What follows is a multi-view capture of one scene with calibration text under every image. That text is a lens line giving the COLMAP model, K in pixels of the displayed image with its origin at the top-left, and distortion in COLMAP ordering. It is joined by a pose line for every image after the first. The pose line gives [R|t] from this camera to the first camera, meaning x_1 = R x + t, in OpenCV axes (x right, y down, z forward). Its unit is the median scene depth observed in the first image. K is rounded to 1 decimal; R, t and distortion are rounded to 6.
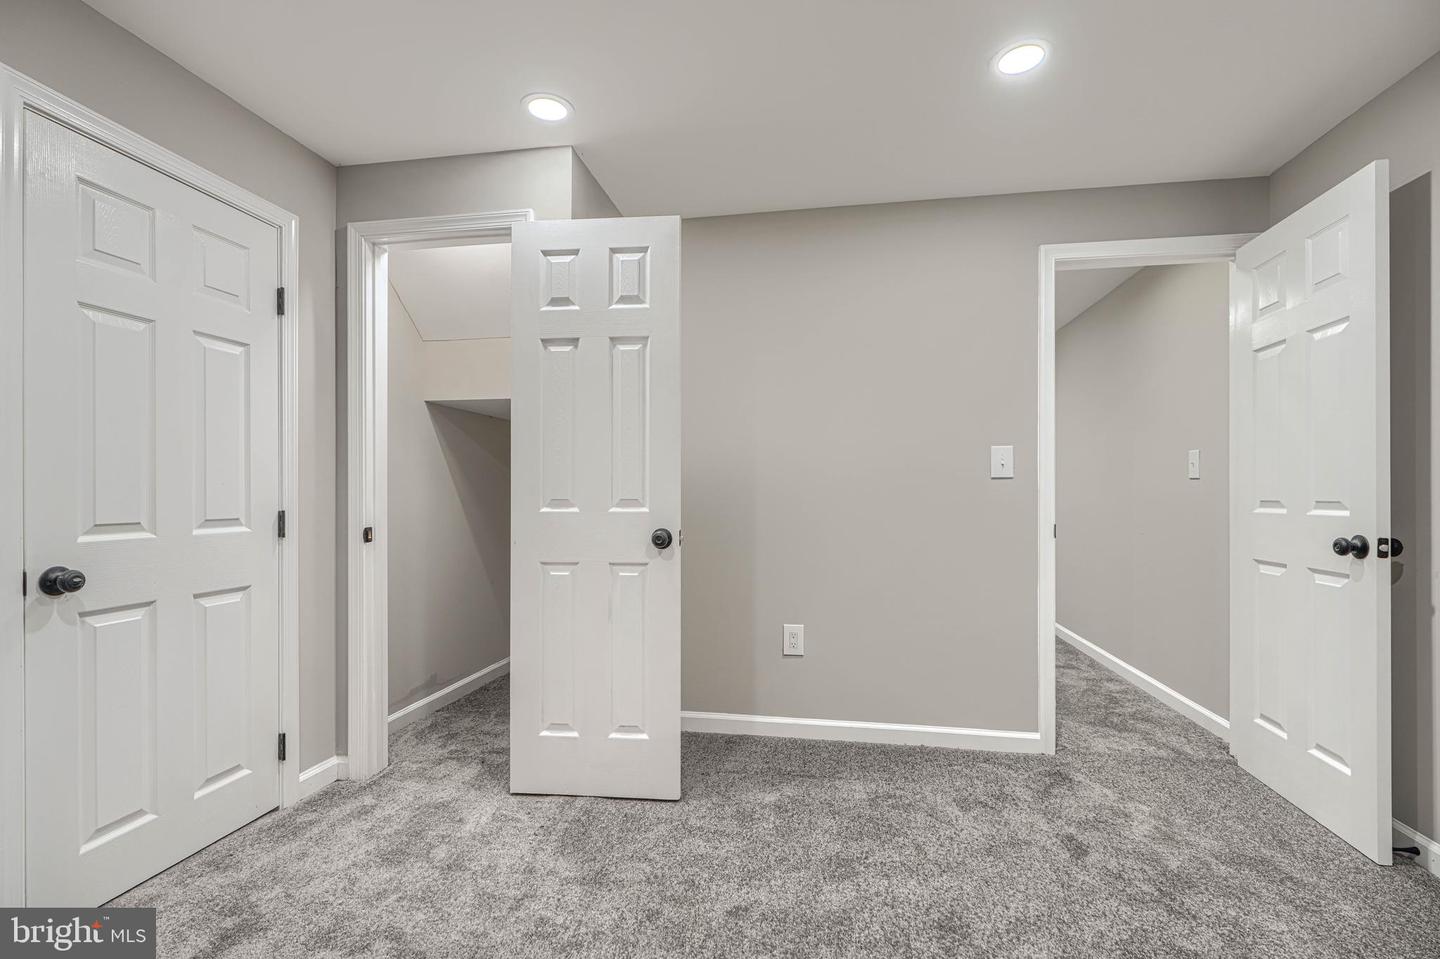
lens RADIAL K [[641.0, 0, 721.2], [0, 641.0, 499.1], [0, 0, 1]] dist [0.001994, -0.000201]
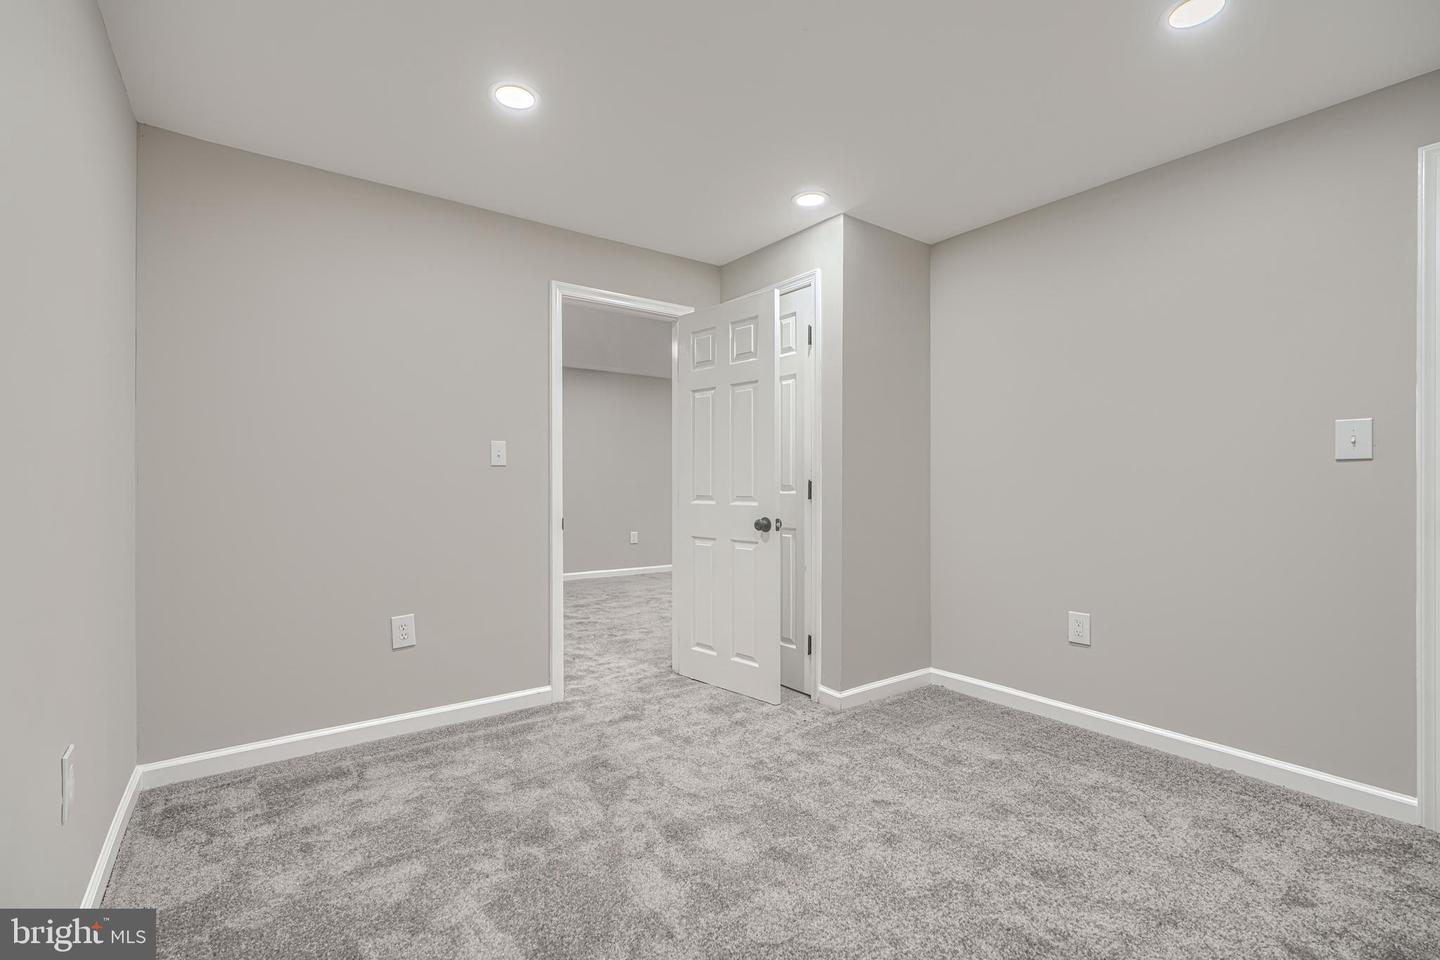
lens RADIAL K [[650.2, 0, 721.5], [0, 650.2, 482.2], [0, 0, 1]] dist [0.000824, 0.000109]
pose [[0.729977, 0.003369, -0.683463, 0.530594], [0.000269, 0.999986, 0.005216, -0.012743], [0.683471, -0.003992, 0.729966, -0.143736]]
